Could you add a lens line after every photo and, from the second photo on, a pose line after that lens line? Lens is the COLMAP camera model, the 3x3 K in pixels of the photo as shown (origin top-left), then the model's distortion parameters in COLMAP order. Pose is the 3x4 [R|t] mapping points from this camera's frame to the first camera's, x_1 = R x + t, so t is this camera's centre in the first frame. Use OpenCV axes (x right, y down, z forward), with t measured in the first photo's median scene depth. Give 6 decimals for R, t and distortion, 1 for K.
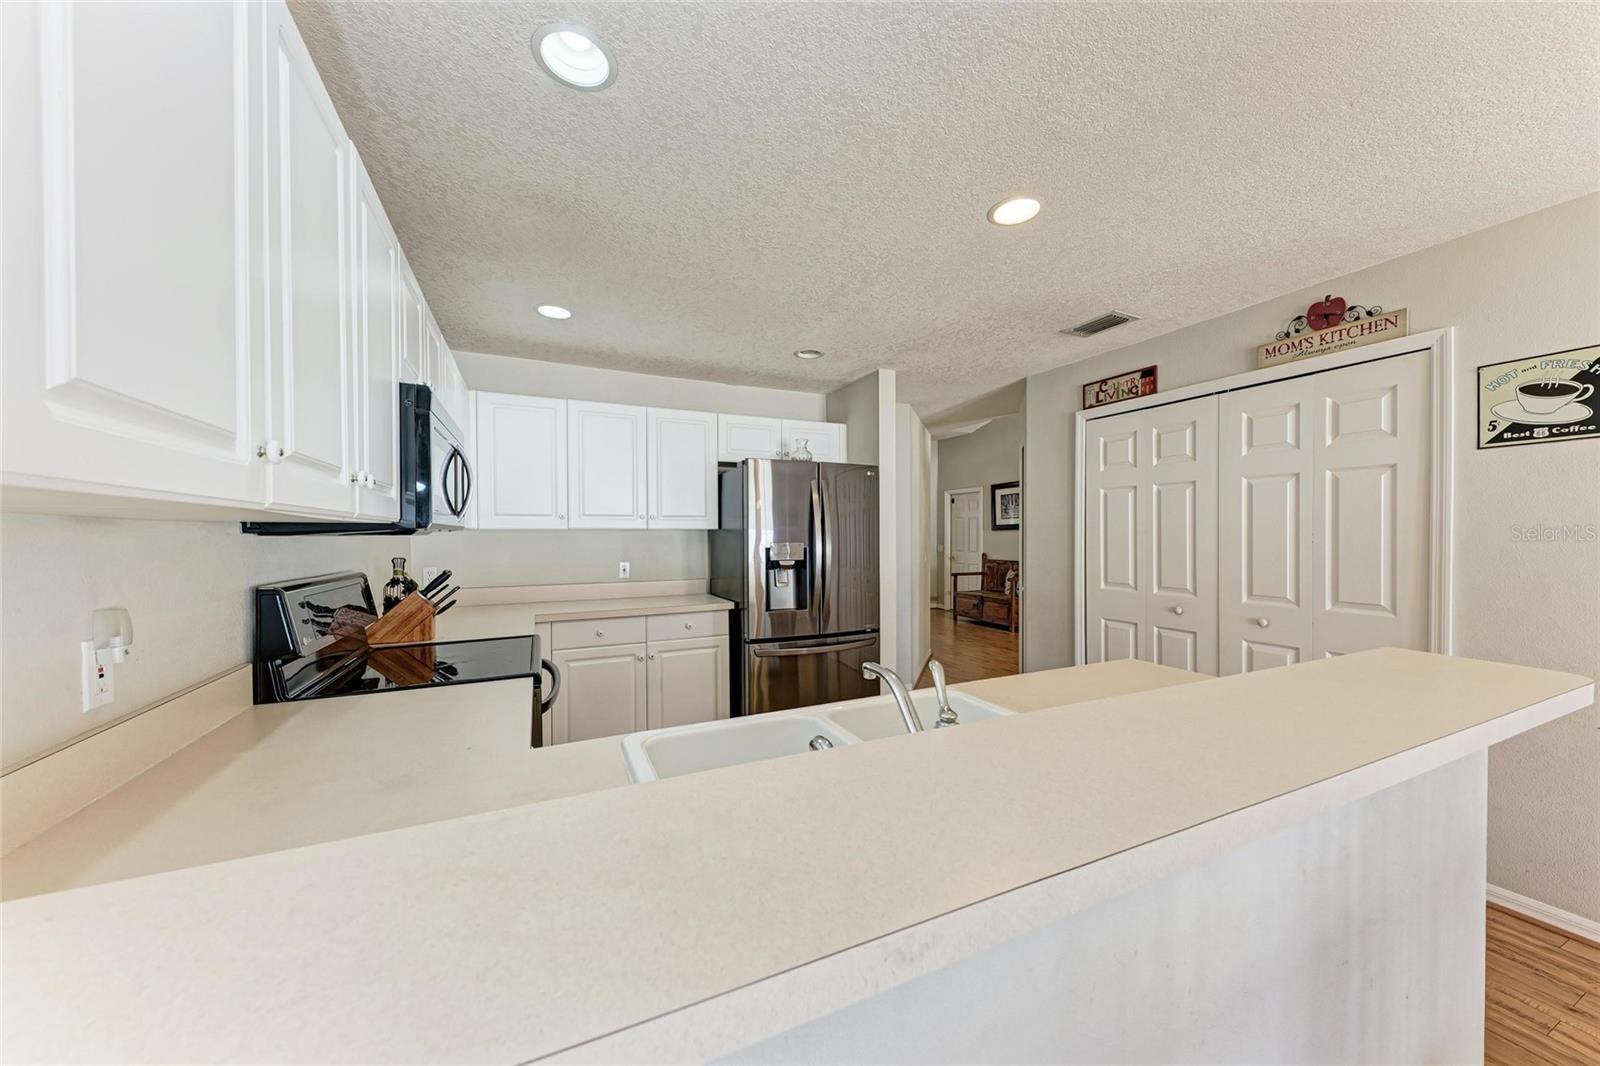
lens RADIAL K [[578.7, 0, 792.7], [0, 578.7, 533.5], [0, 0, 1]] dist [0.014400, -0.004657]
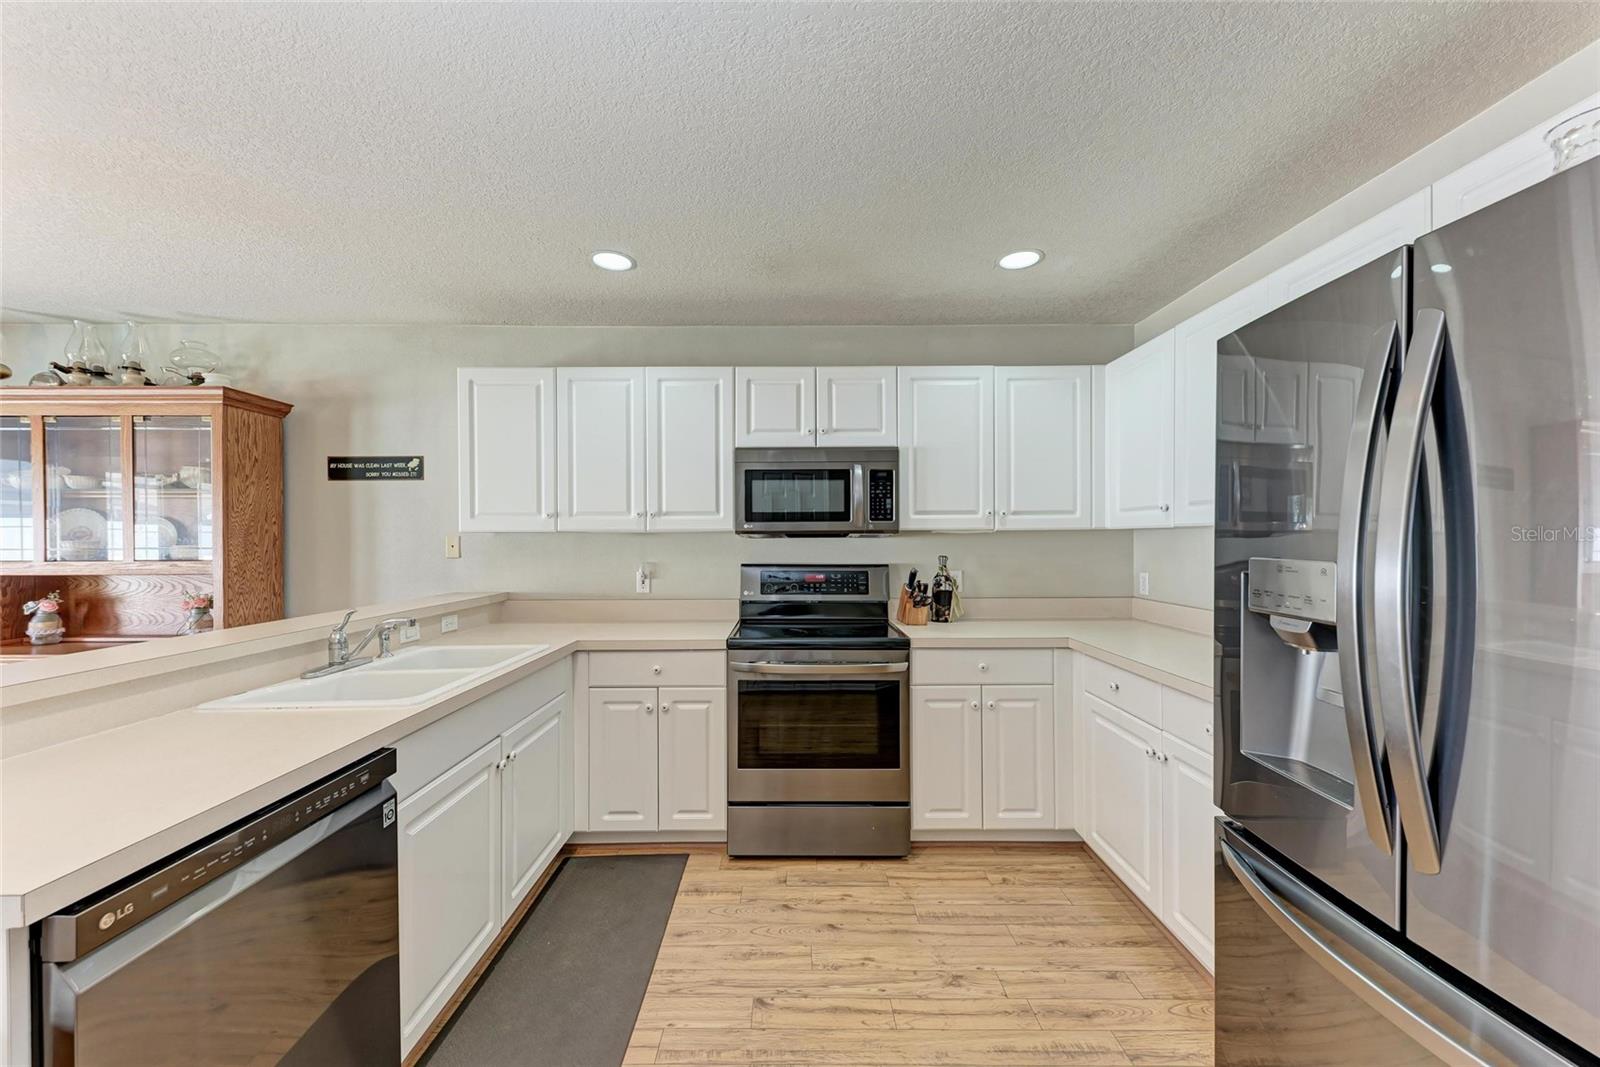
lens RADIAL K [[578.7, 0, 793.4], [0, 578.7, 538.7], [0, 0, 1]] dist [0.014400, -0.004657]
pose [[-0.429976, 0.005040, -0.902826, 0.519219], [0.007747, 0.999968, 0.001893, 0.001396], [0.902807, -0.006181, -0.430001, 1.202797]]
